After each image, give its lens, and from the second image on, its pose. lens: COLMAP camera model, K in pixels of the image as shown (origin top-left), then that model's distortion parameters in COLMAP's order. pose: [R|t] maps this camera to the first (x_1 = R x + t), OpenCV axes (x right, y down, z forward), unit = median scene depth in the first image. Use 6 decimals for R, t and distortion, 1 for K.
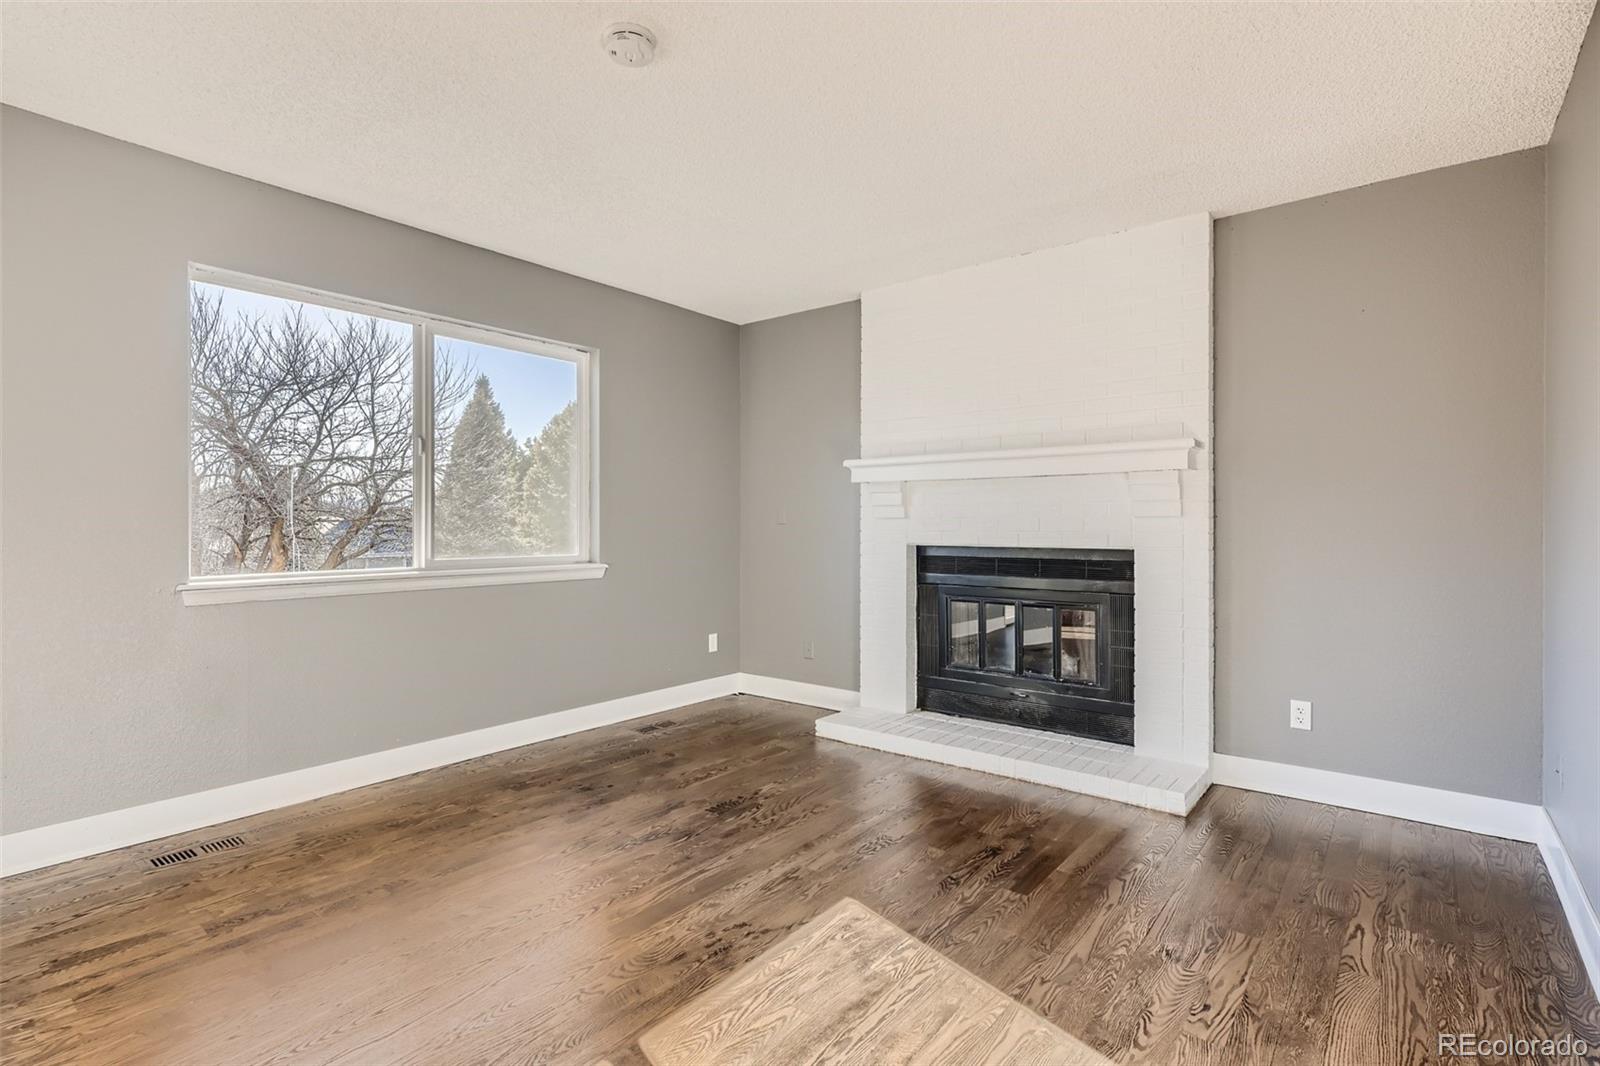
lens RADIAL K [[772.1, 0, 797.0], [0, 772.1, 521.9], [0, 0, 1]] dist [0.012754, -0.000228]
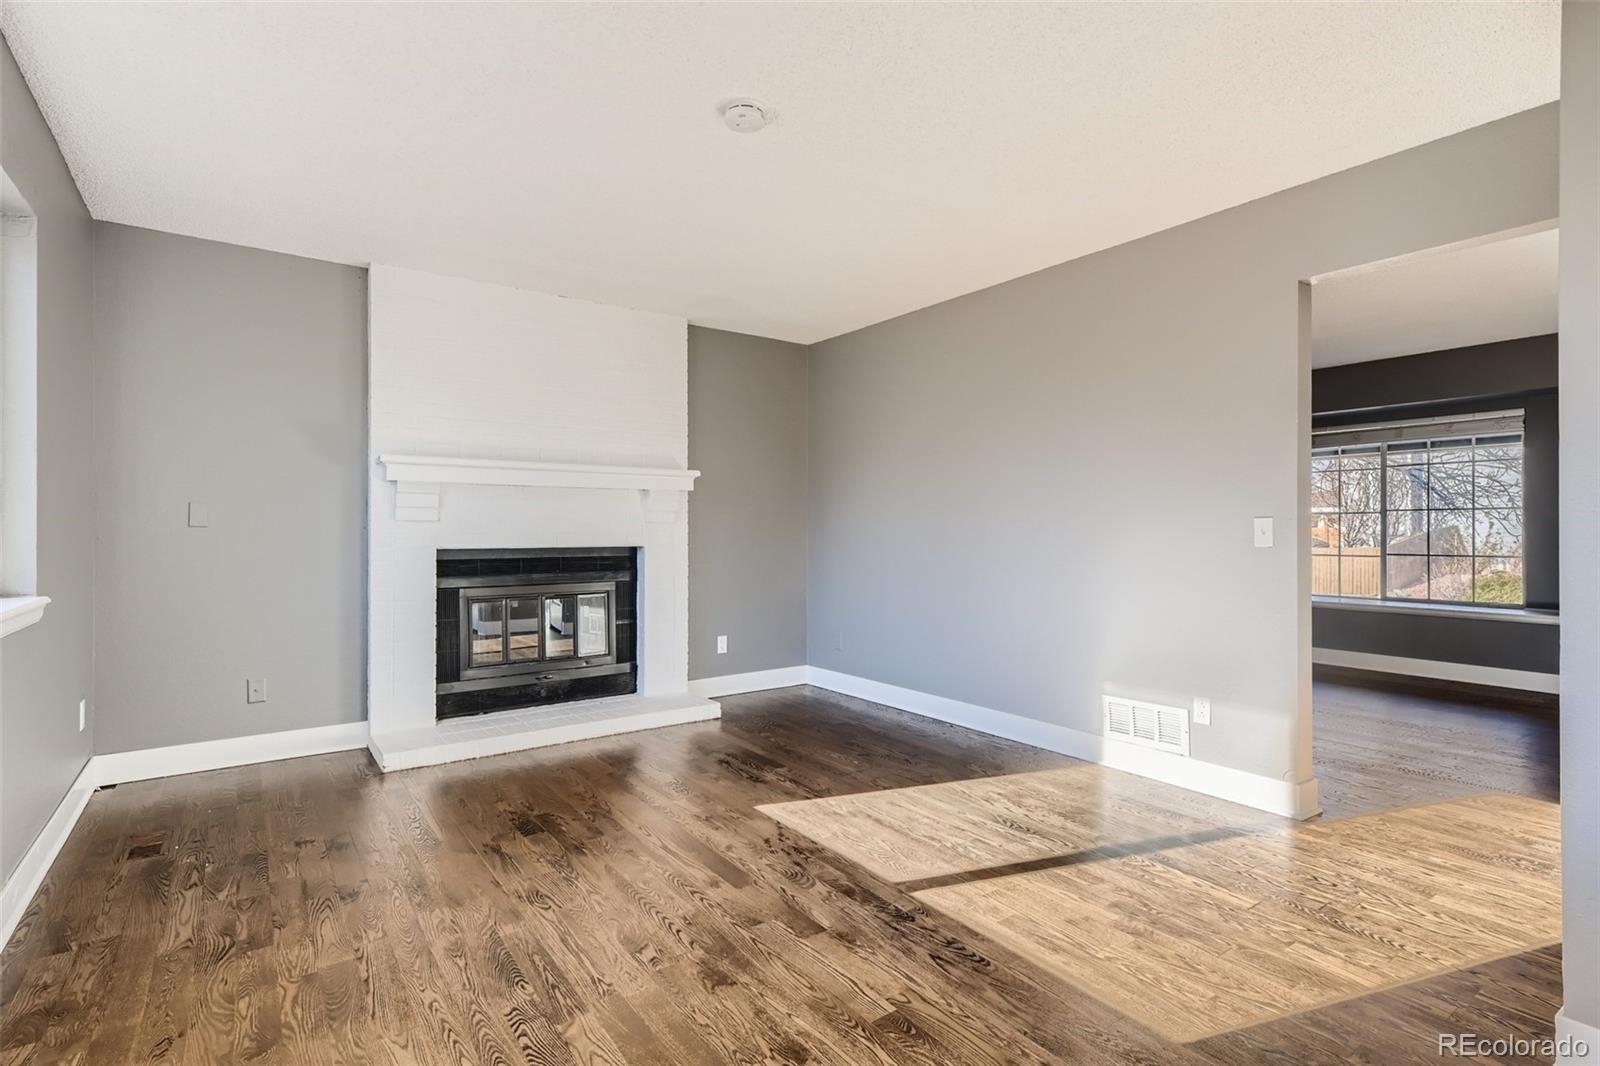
lens RADIAL K [[772.1, 0, 798.0], [0, 772.1, 536.1], [0, 0, 1]] dist [0.012754, -0.000228]
pose [[0.265953, -0.010687, 0.963927, -0.951559], [-0.005226, 0.999908, 0.012528, -0.001493], [-0.963972, -0.008370, 0.265872, 0.452197]]
